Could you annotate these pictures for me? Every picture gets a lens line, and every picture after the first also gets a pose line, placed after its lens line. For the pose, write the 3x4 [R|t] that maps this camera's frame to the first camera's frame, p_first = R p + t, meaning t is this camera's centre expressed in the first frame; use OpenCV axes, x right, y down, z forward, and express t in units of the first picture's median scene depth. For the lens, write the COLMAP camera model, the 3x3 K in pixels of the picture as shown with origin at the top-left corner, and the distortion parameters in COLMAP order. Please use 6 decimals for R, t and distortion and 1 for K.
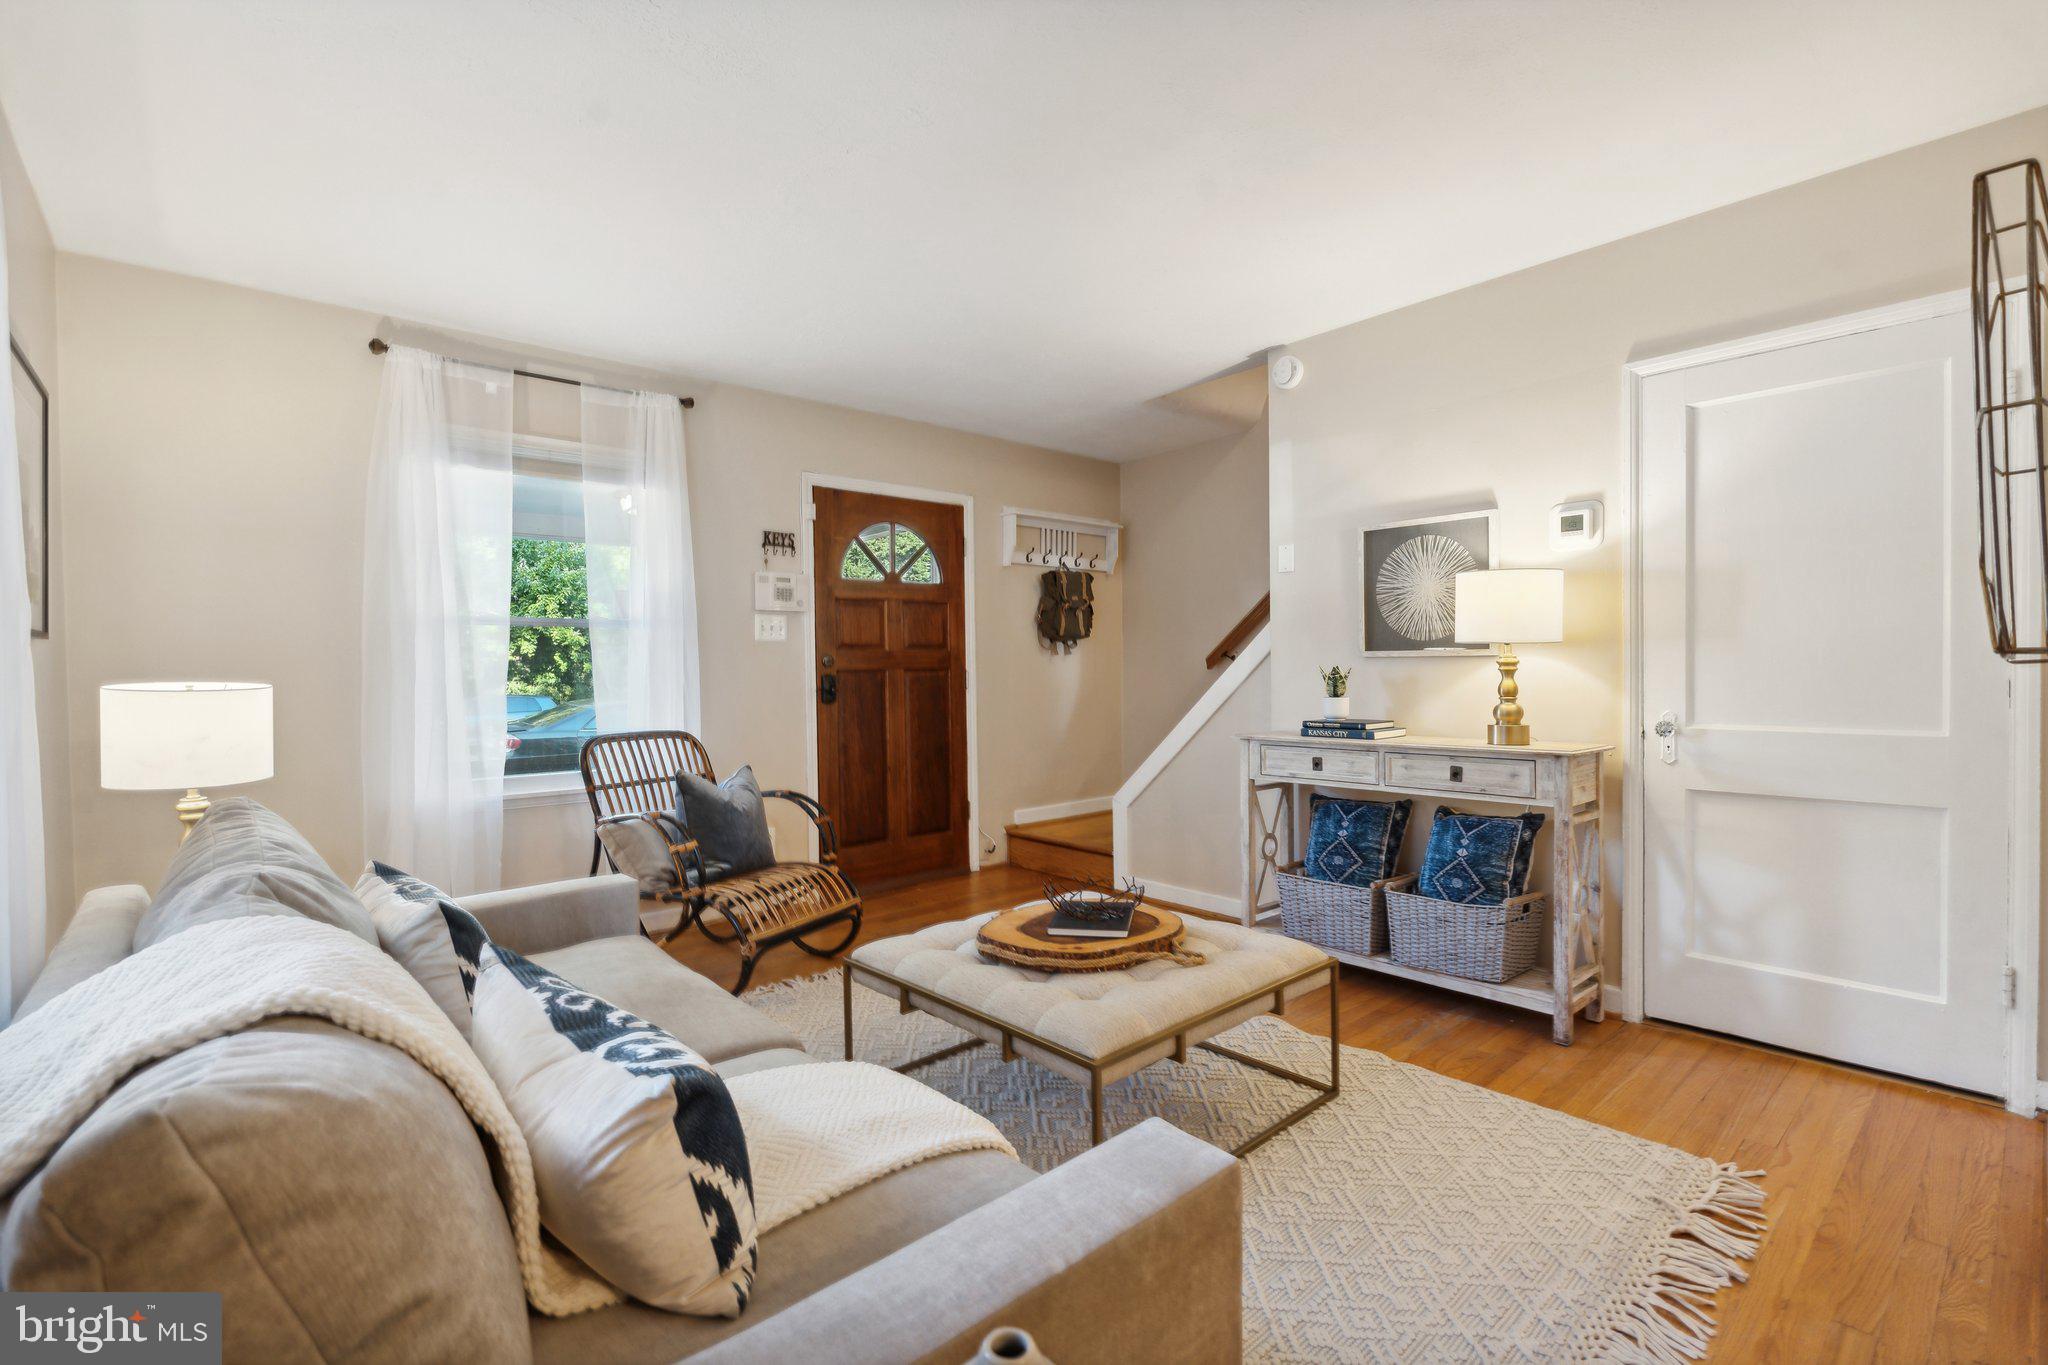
lens RADIAL K [[909.1, 0, 1023.5], [0, 909.1, 690.0], [0, 0, 1]] dist [-0.001024, 0.000062]
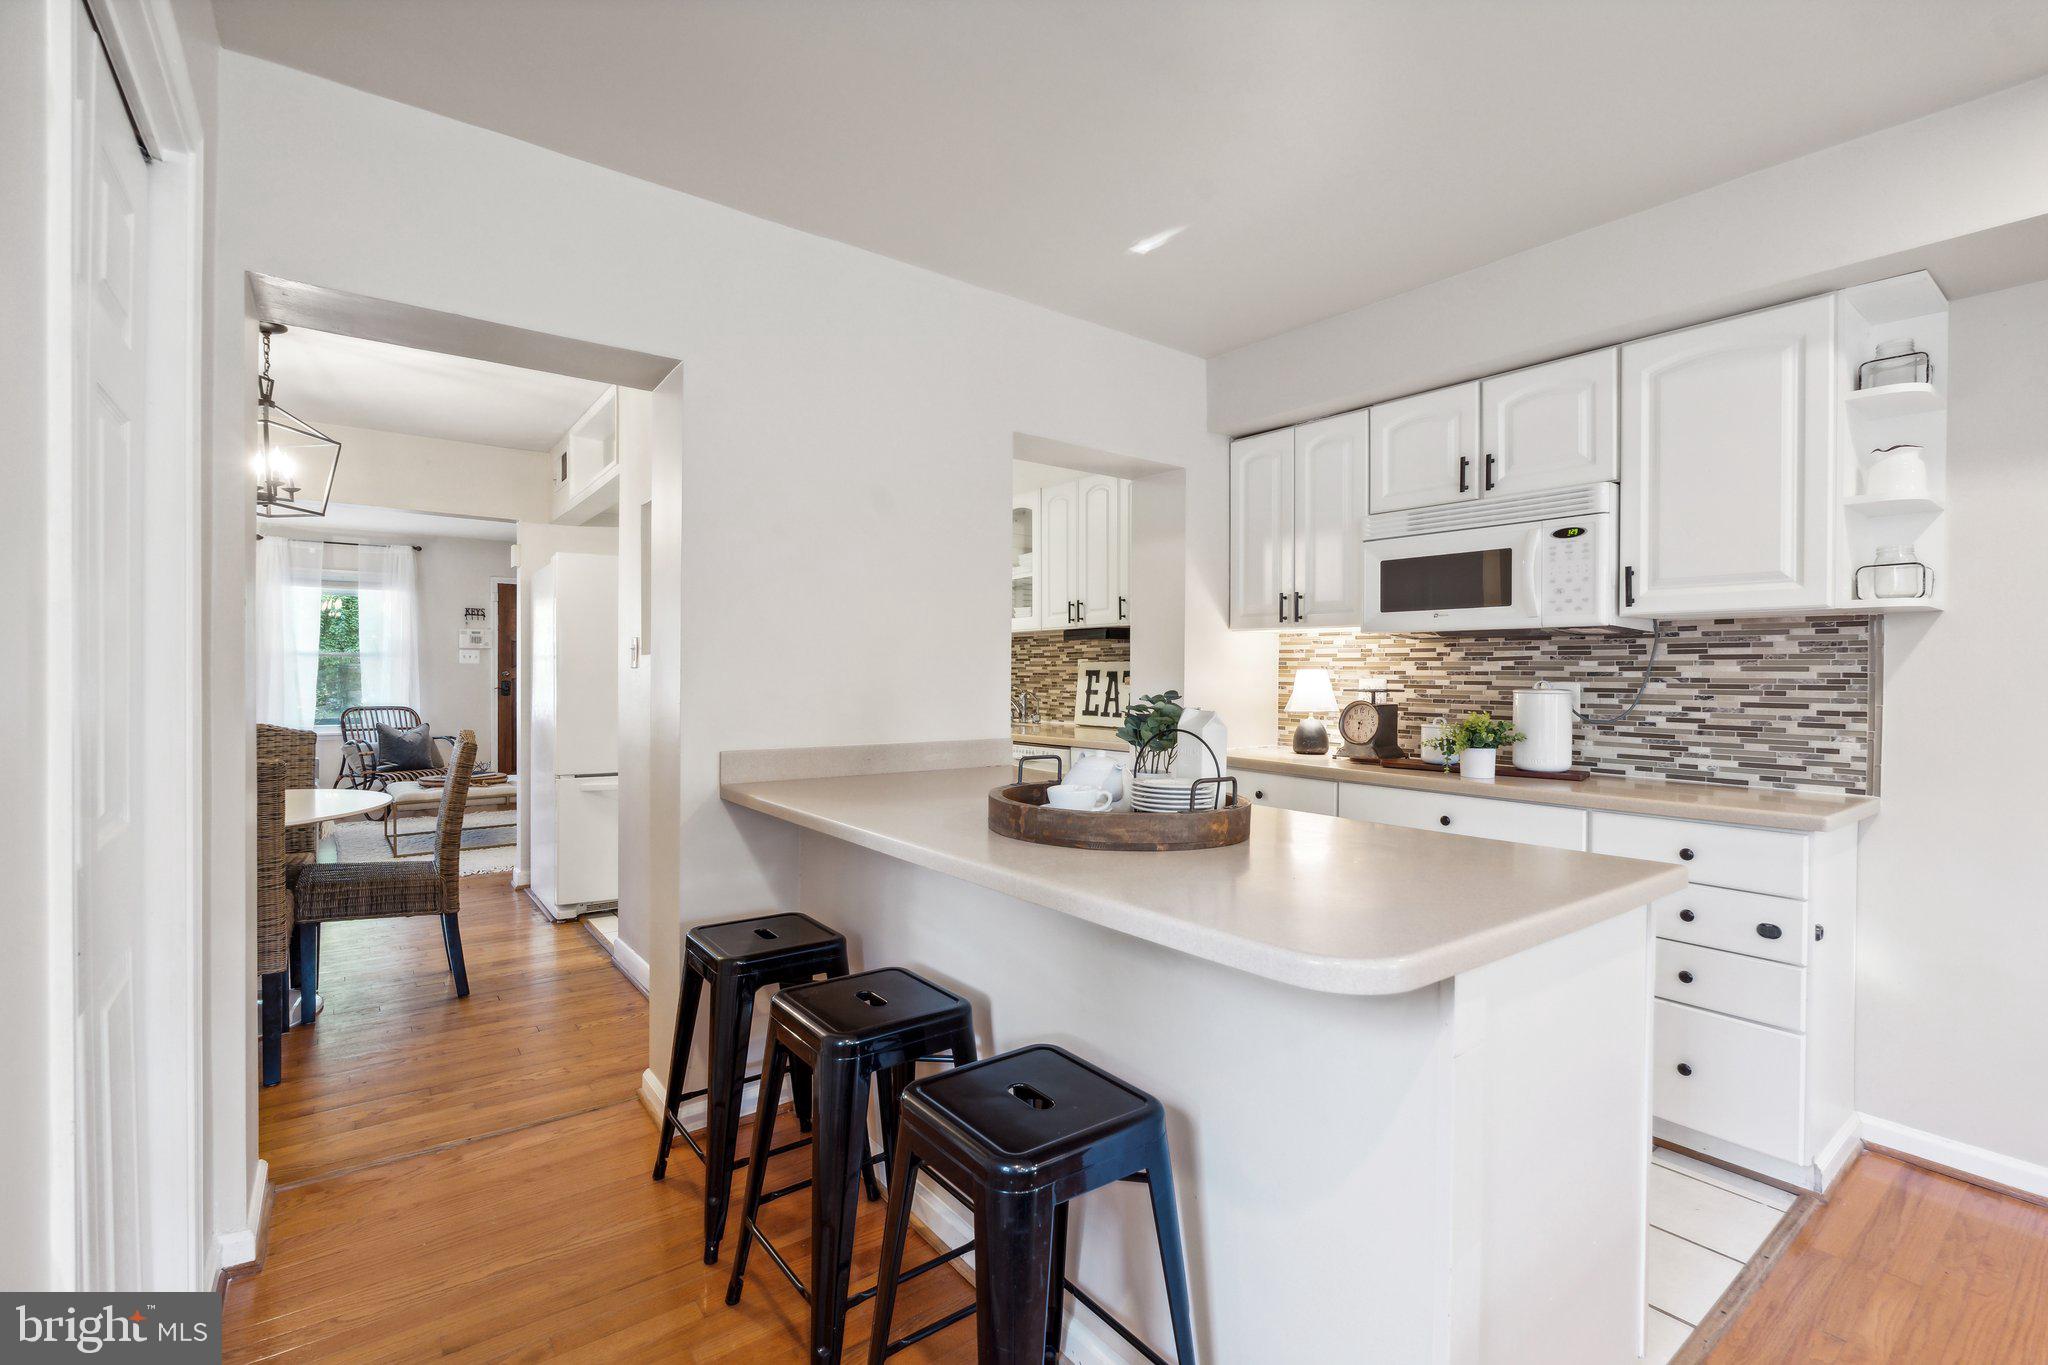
lens RADIAL K [[909.1, 0, 1023.5], [0, 909.1, 690.0], [0, 0, 1]] dist [-0.001024, 0.000062]
pose [[0.997237, 0.018609, -0.071914, 1.040616], [-0.018708, 0.999825, -0.000709, -0.016942], [0.071888, 0.002052, 0.997411, -0.863419]]
